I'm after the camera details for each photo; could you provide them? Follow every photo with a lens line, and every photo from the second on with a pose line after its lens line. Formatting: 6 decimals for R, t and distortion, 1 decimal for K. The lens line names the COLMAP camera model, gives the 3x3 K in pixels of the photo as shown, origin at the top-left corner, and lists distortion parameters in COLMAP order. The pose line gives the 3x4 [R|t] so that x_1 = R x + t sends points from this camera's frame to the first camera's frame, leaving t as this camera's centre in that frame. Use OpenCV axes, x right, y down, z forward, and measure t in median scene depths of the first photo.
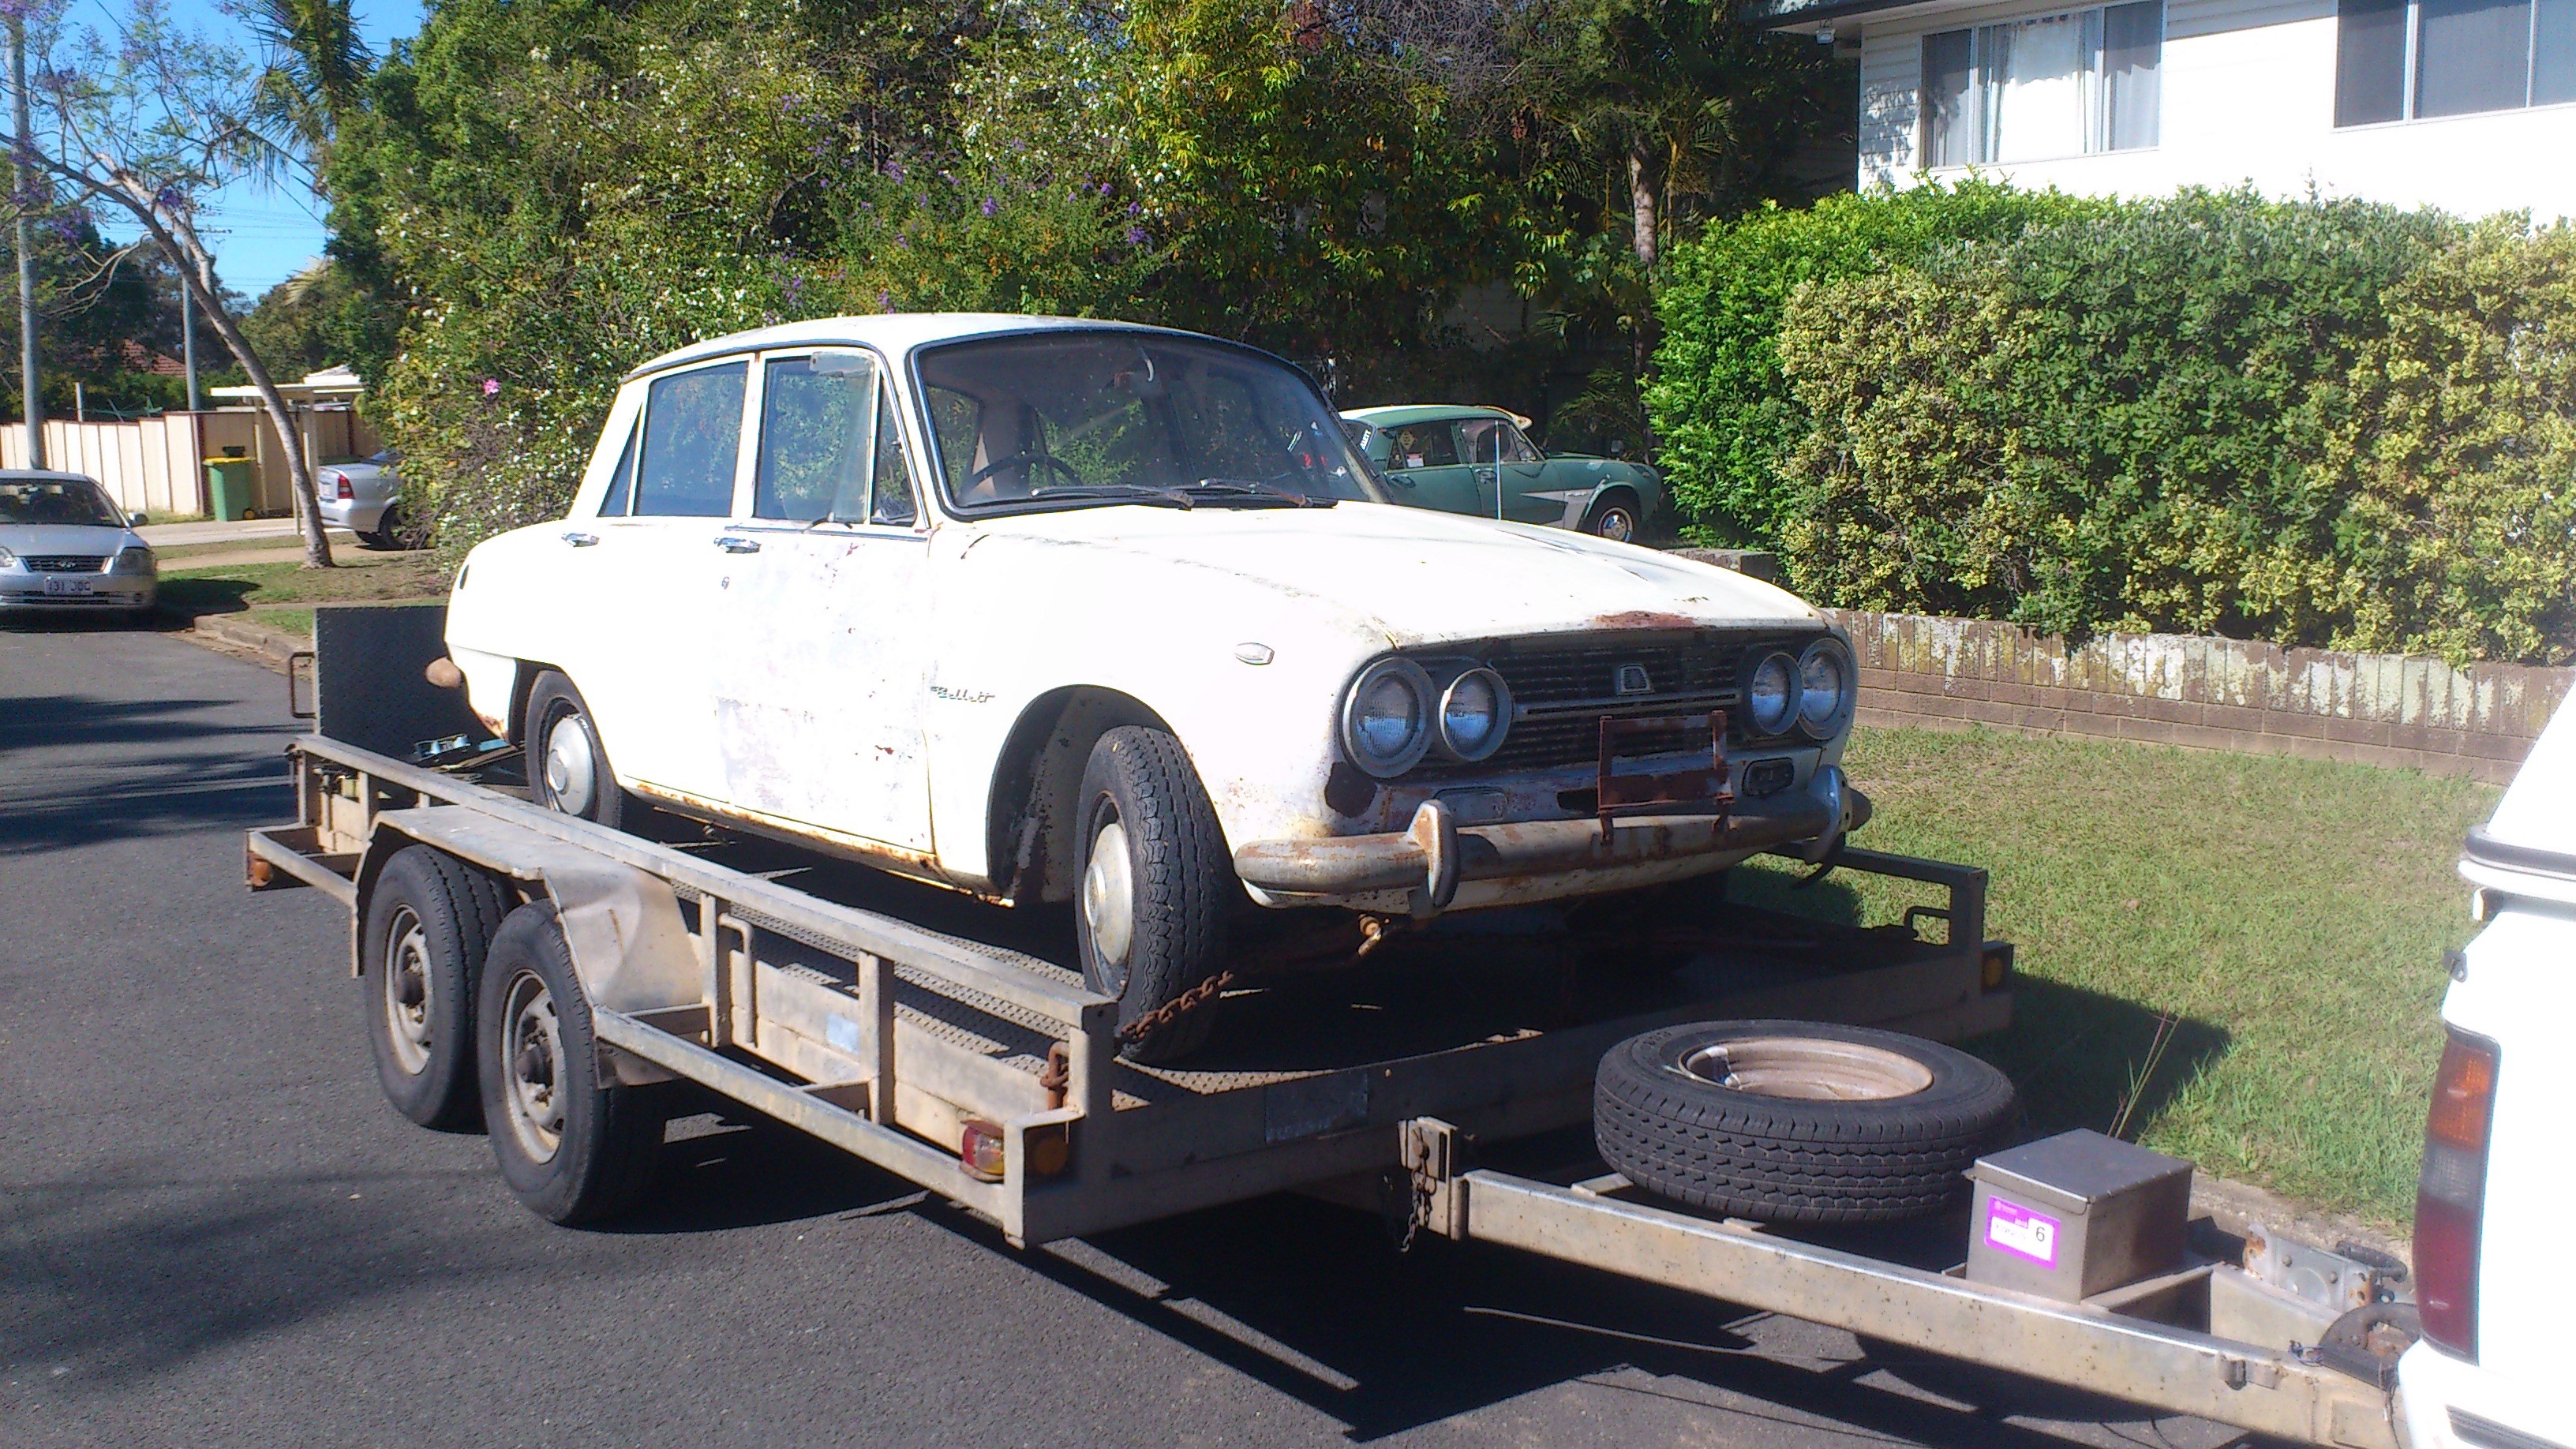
lens RADIAL K [[2296.5, 0, 1326.9], [0, 2296.5, 673.9], [0, 0, 1]] dist [0.040655, -0.131927]
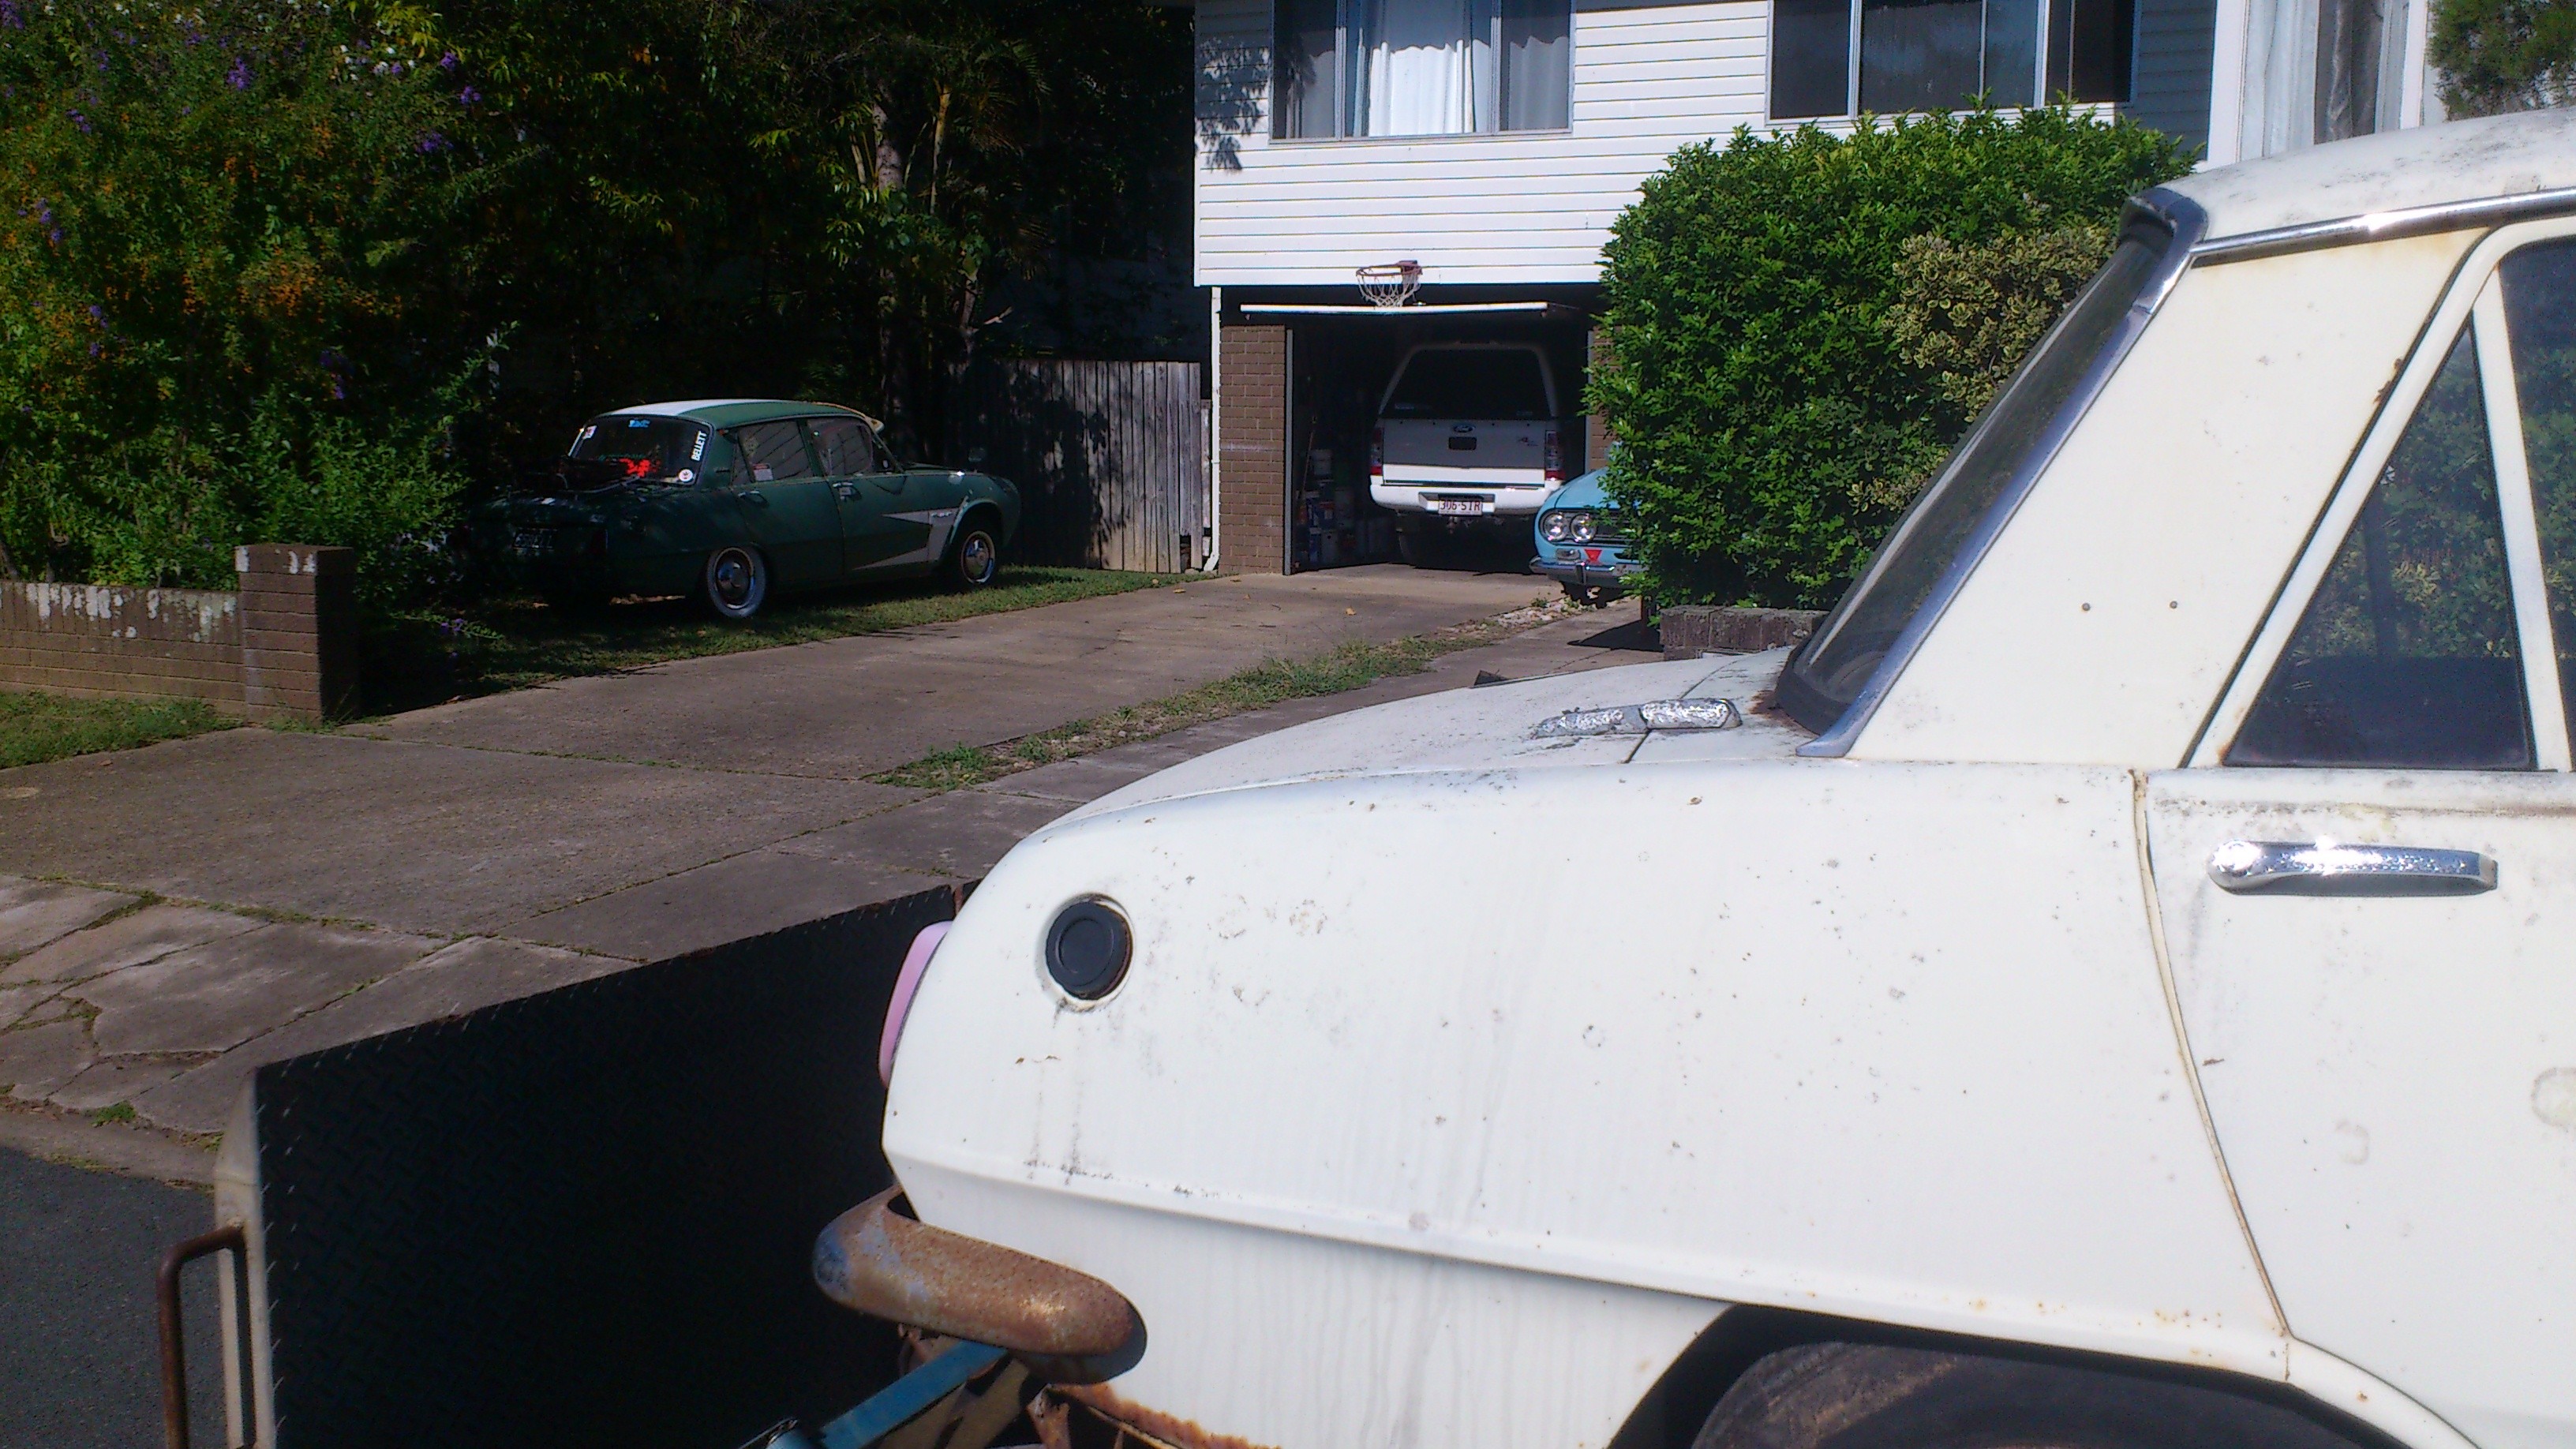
lens RADIAL K [[2296.5, 0, 1326.9], [0, 2296.5, 673.9], [0, 0, 1]] dist [0.040655, -0.131927]
pose [[0.879104, -0.037766, 0.475131, -0.151364], [0.038639, 0.999222, 0.007933, -0.023867], [-0.475061, 0.011385, 0.879879, 0.232581]]
